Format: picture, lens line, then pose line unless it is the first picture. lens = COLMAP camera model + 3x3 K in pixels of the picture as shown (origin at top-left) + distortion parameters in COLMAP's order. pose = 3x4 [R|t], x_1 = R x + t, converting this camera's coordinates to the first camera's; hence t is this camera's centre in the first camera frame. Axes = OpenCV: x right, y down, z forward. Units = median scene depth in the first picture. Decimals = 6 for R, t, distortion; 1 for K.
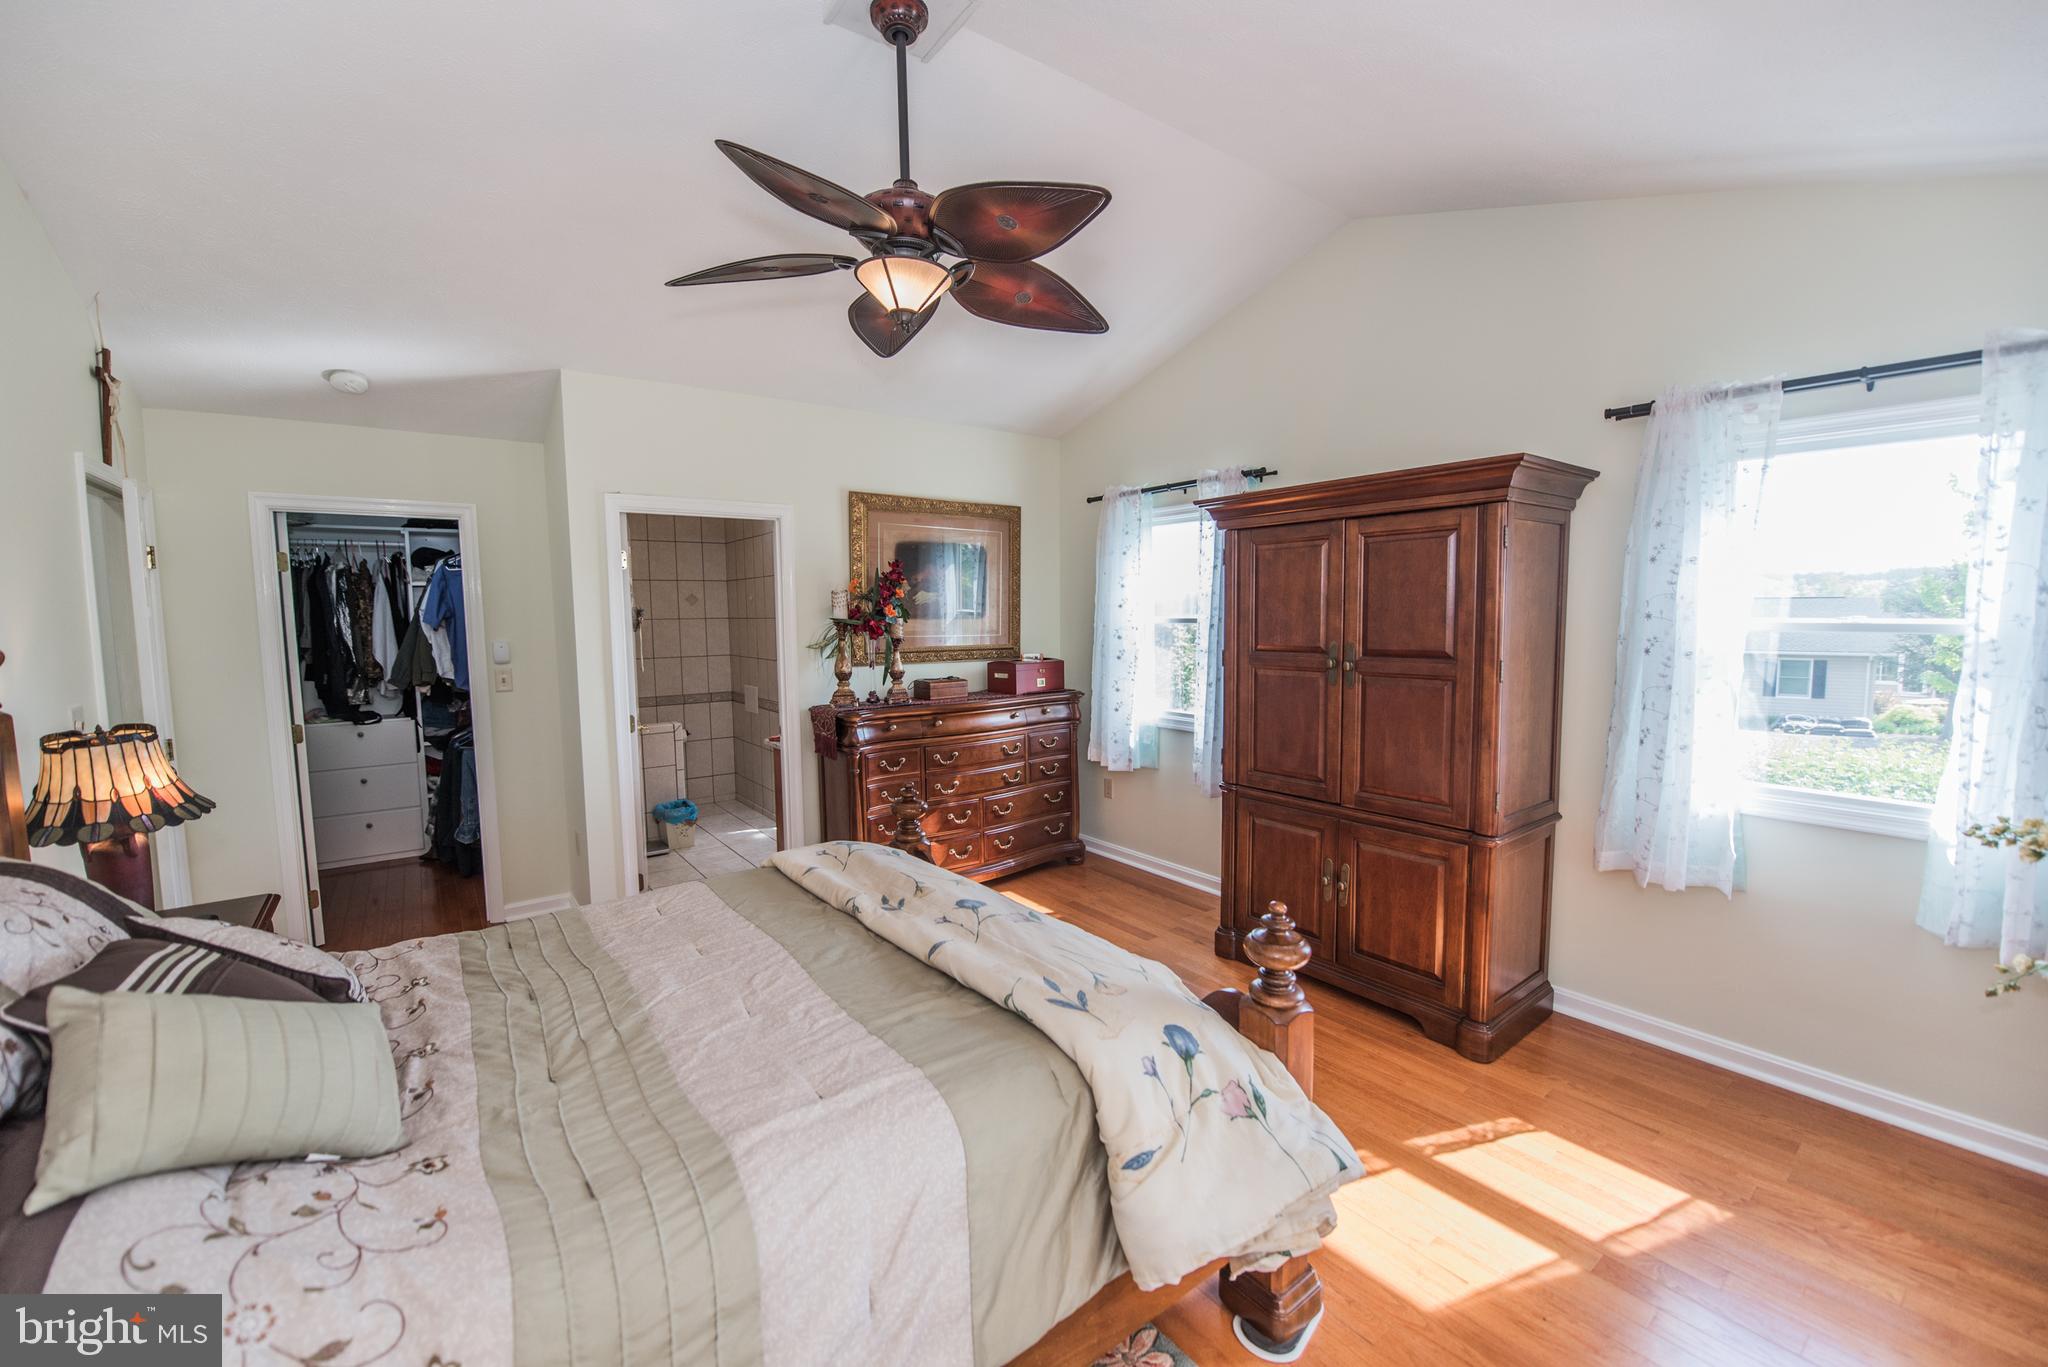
lens RADIAL K [[814.3, 0, 1019.4], [0, 814.3, 684.9], [0, 0, 1]] dist [-0.011365, -0.005121]
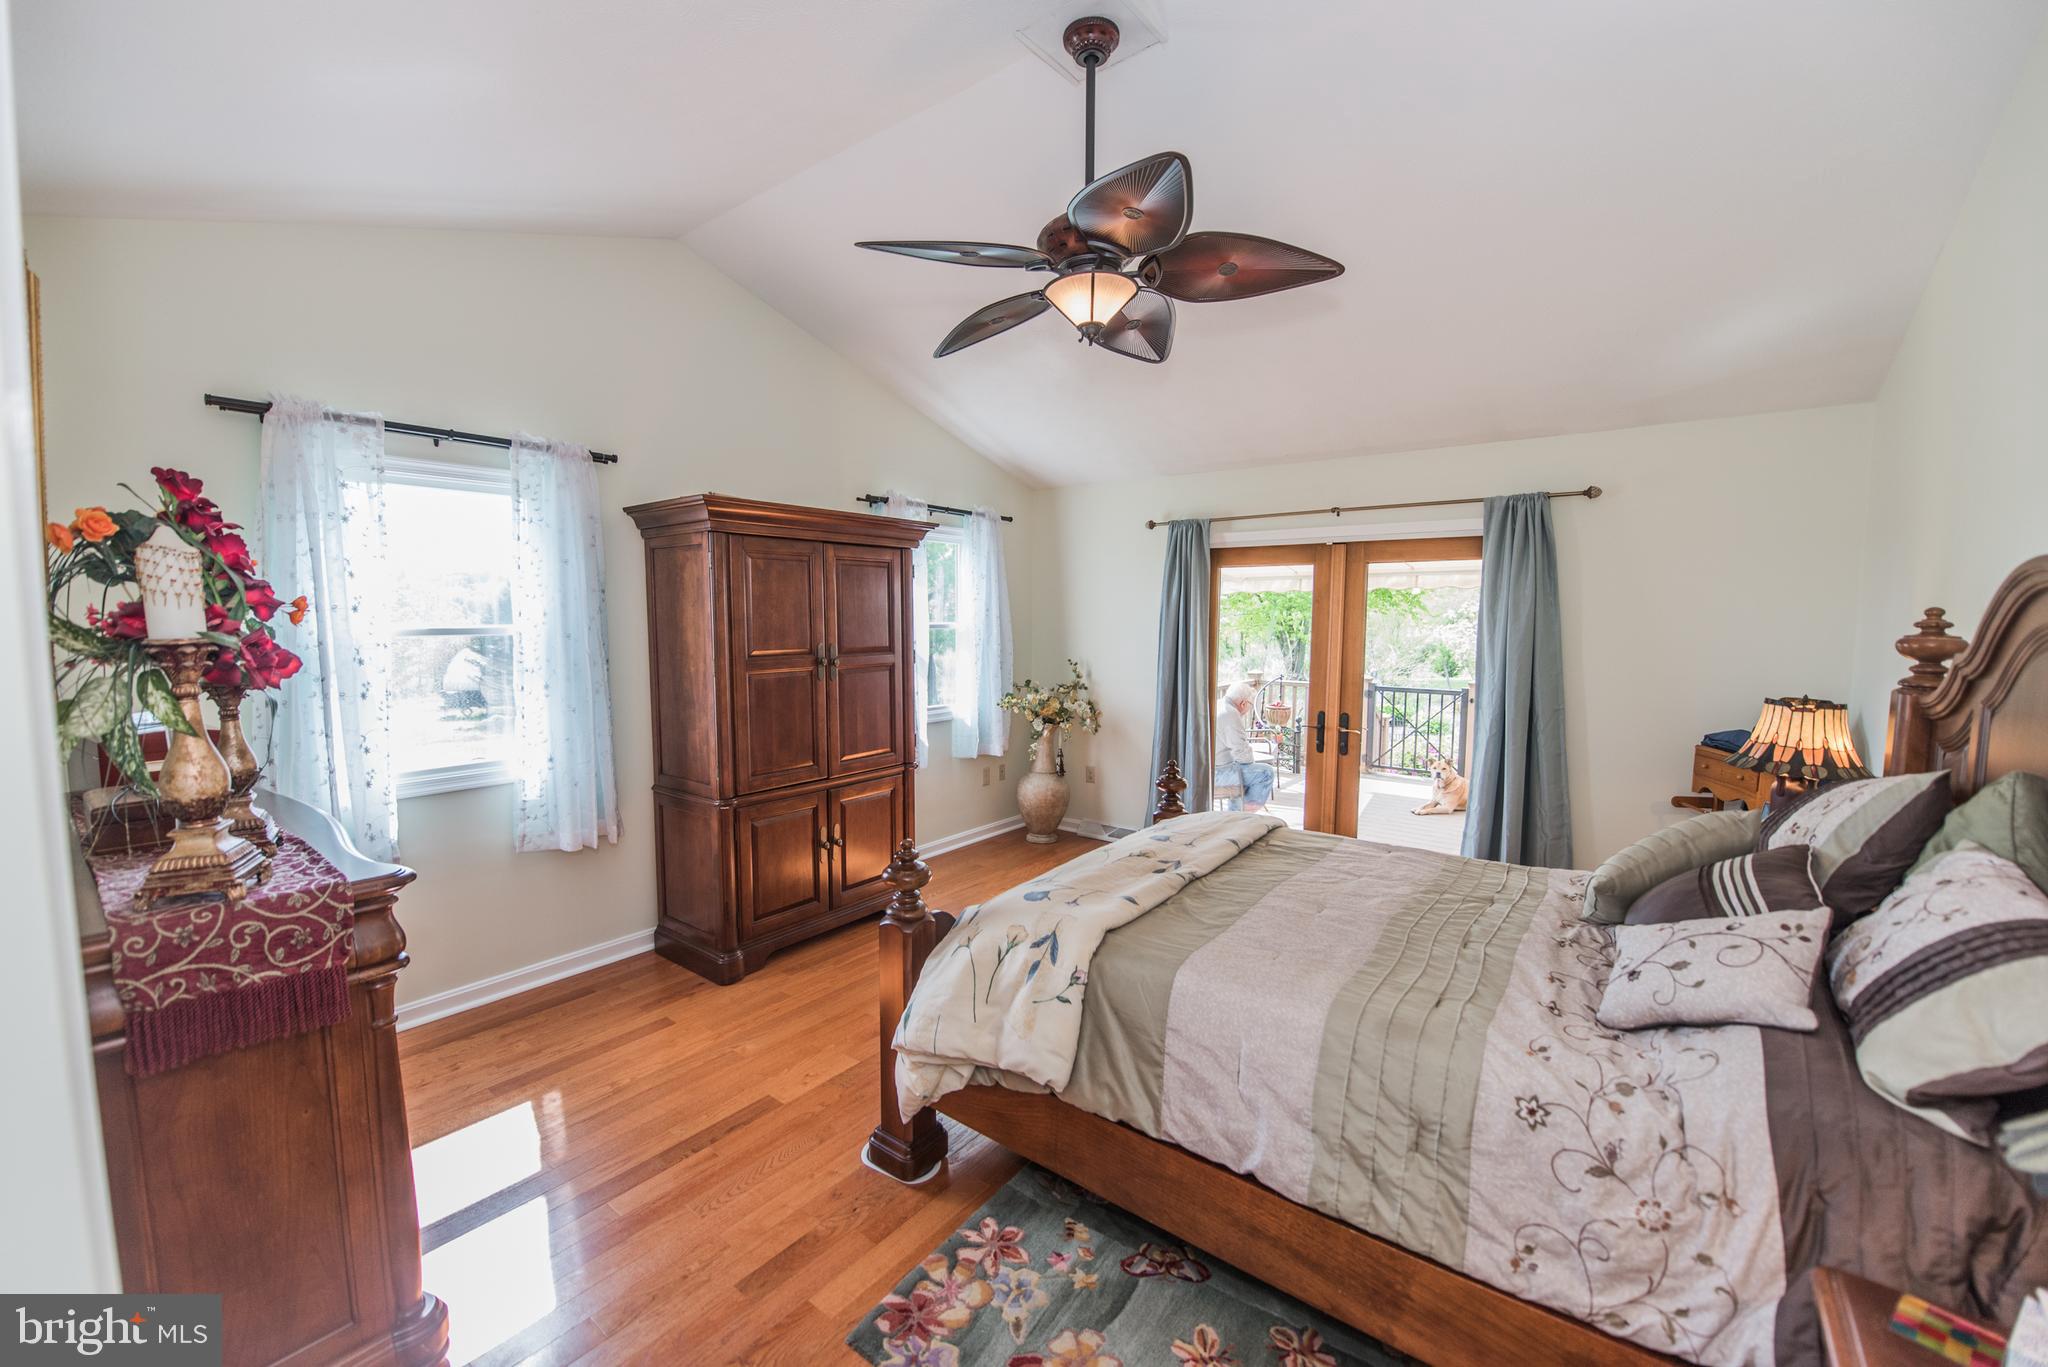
lens RADIAL K [[814.3, 0, 1019.4], [0, 814.3, 684.9], [0, 0, 1]] dist [-0.011365, -0.005121]
pose [[-0.271869, -0.067722, 0.959948, -0.908586], [0.094798, 0.990784, 0.096745, -0.087603], [-0.957654, 0.117303, -0.262944, 1.128730]]
